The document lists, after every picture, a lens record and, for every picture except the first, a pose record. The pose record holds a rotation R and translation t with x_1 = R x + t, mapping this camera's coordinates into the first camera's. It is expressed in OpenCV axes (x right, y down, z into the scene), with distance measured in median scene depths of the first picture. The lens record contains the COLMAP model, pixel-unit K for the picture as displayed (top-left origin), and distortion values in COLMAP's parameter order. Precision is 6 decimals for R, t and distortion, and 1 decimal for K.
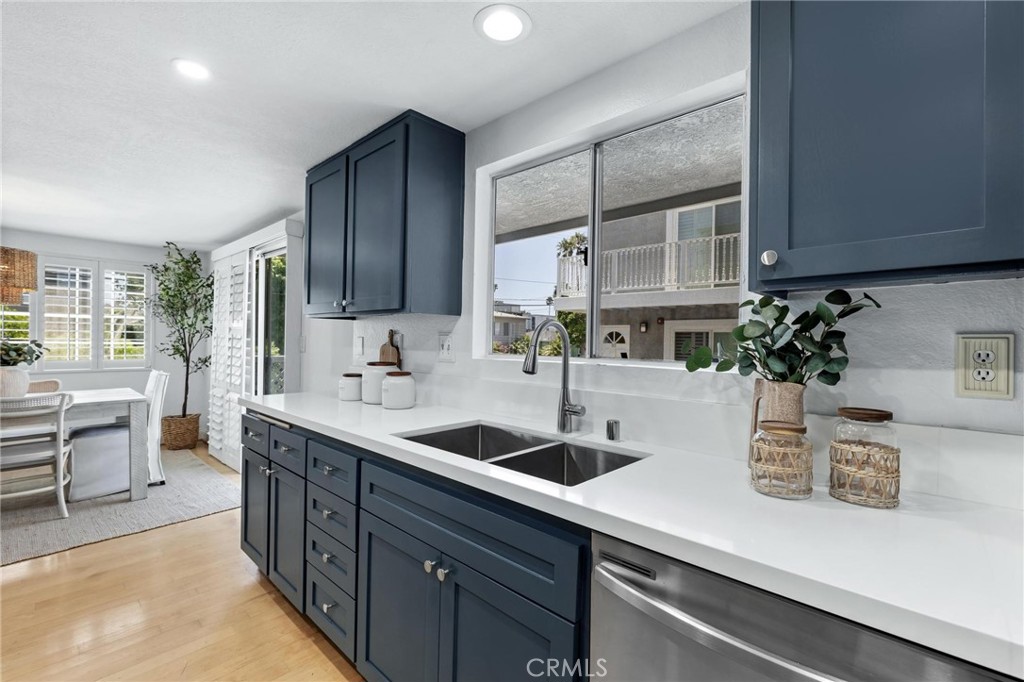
lens RADIAL K [[443.7, 0, 508.1], [0, 443.7, 342.6], [0, 0, 1]] dist [0.004936, 0.000900]
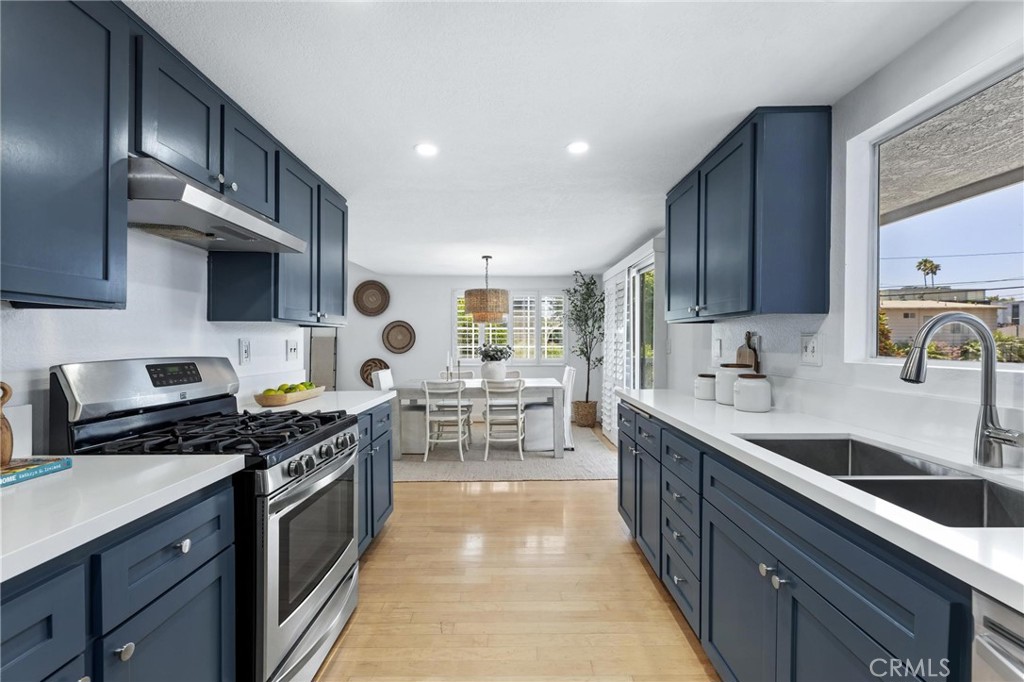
lens RADIAL K [[424.0, 0, 510.9], [0, 424.0, 342.4], [0, 0, 1]] dist [0.001665, -0.001271]
pose [[0.682310, -0.012457, -0.730957, 0.053252], [0.007736, 0.999922, -0.009819, 0.000061], [0.731022, 0.001045, 0.682353, -0.023596]]
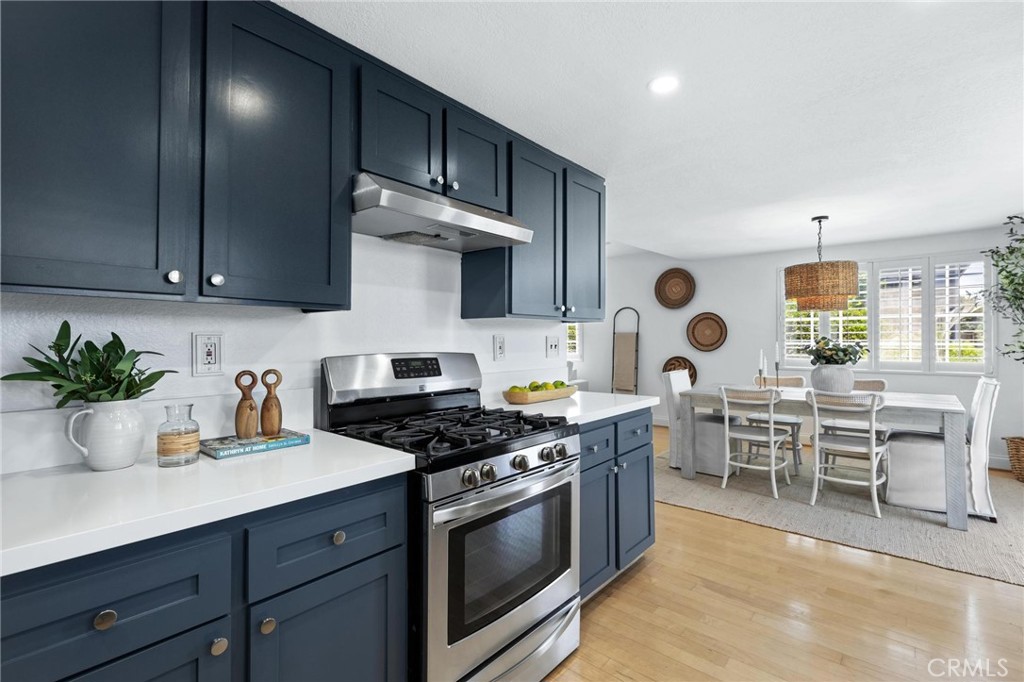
lens RADIAL K [[454.5, 0, 520.7], [0, 454.5, 336.8], [0, 0, 1]] dist [0.002770, -0.001211]
pose [[0.042154, -0.016499, -0.998975, 0.008190], [0.001895, 0.999863, -0.016434, -0.000896], [0.999109, -0.001200, 0.042179, 0.147549]]
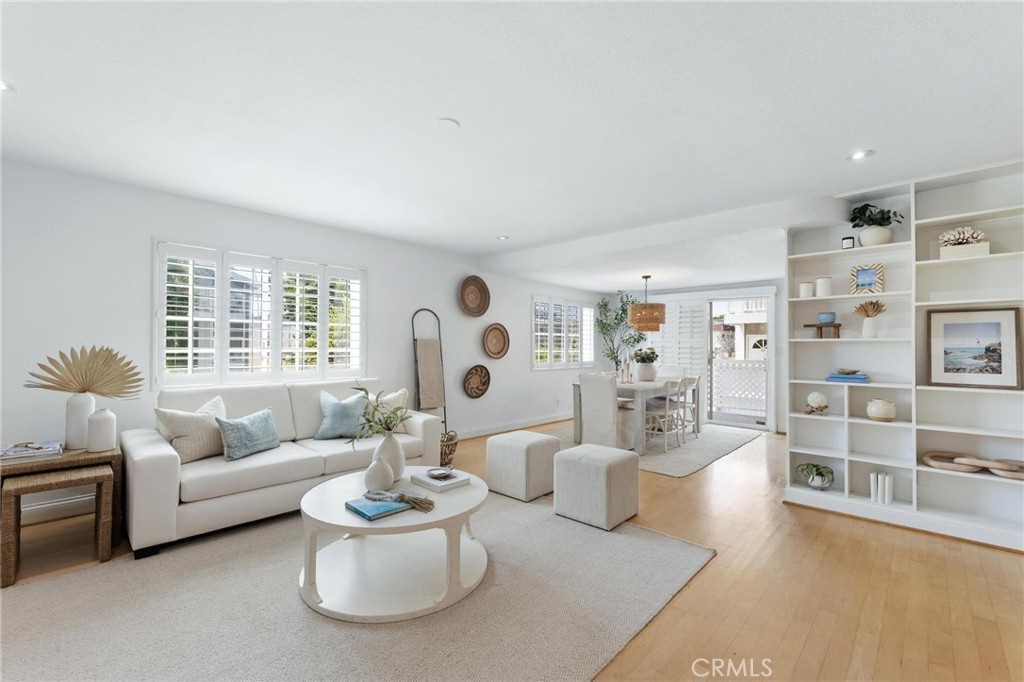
lens RADIAL K [[424.0, 0, 508.8], [0, 424.0, 342.6], [0, 0, 1]] dist [0.001665, -0.001271]
pose [[0.999877, -0.007100, -0.013993, -1.787036], [0.006914, 0.999887, -0.013345, -0.018551], [0.014087, 0.013247, 0.999813, -0.932572]]
